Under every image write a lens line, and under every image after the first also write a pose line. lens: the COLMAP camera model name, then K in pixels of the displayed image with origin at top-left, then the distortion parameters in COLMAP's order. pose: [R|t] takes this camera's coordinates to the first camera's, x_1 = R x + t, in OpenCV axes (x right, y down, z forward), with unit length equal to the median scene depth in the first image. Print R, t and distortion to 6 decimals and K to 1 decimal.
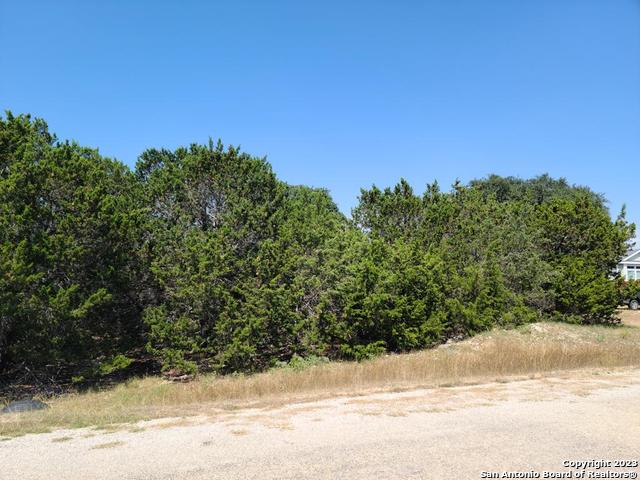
lens RADIAL K [[517.1, 0, 320.0], [0, 517.1, 240.0], [0, 0, 1]] dist [0.031722, 0.000387]
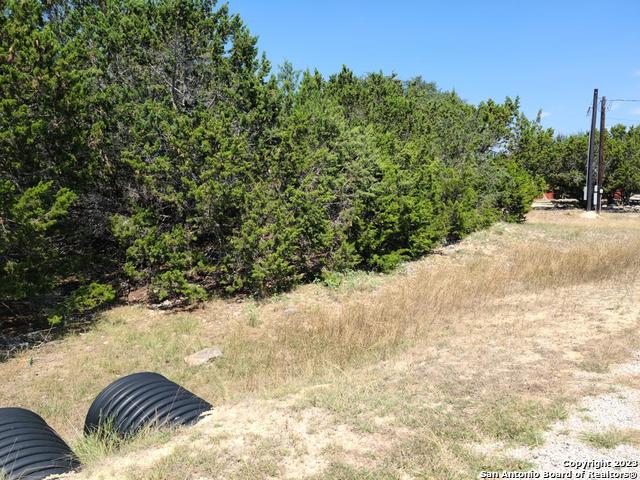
lens RADIAL K [[507.5, 0, 320.0], [0, 507.5, 240.0], [0, 0, 1]] dist [0.116207, -0.103459]
pose [[0.932558, -0.029482, 0.359814, -0.274119], [-0.041072, 0.981525, 0.186872, 0.016810], [-0.358676, -0.189048, 0.914118, 0.200656]]
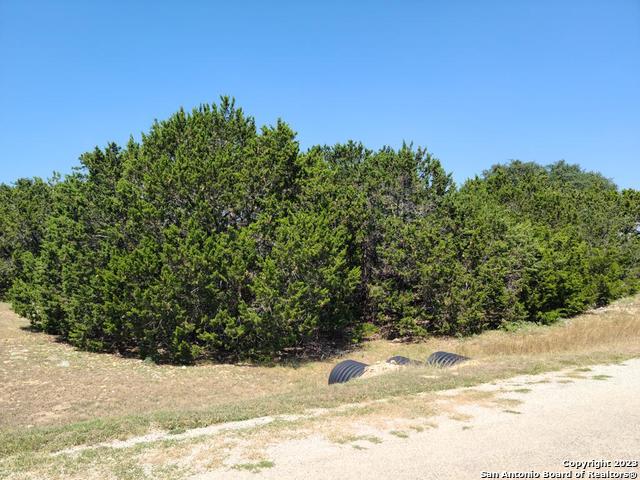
lens RADIAL K [[507.5, 0, 320.0], [0, 507.5, 240.0], [0, 0, 1]] dist [0.116207, -0.103459]
pose [[0.993298, -0.004616, 0.115493, -0.493468], [-0.001408, 0.998645, 0.052021, -0.028116], [-0.115577, -0.051835, 0.991945, -0.135975]]
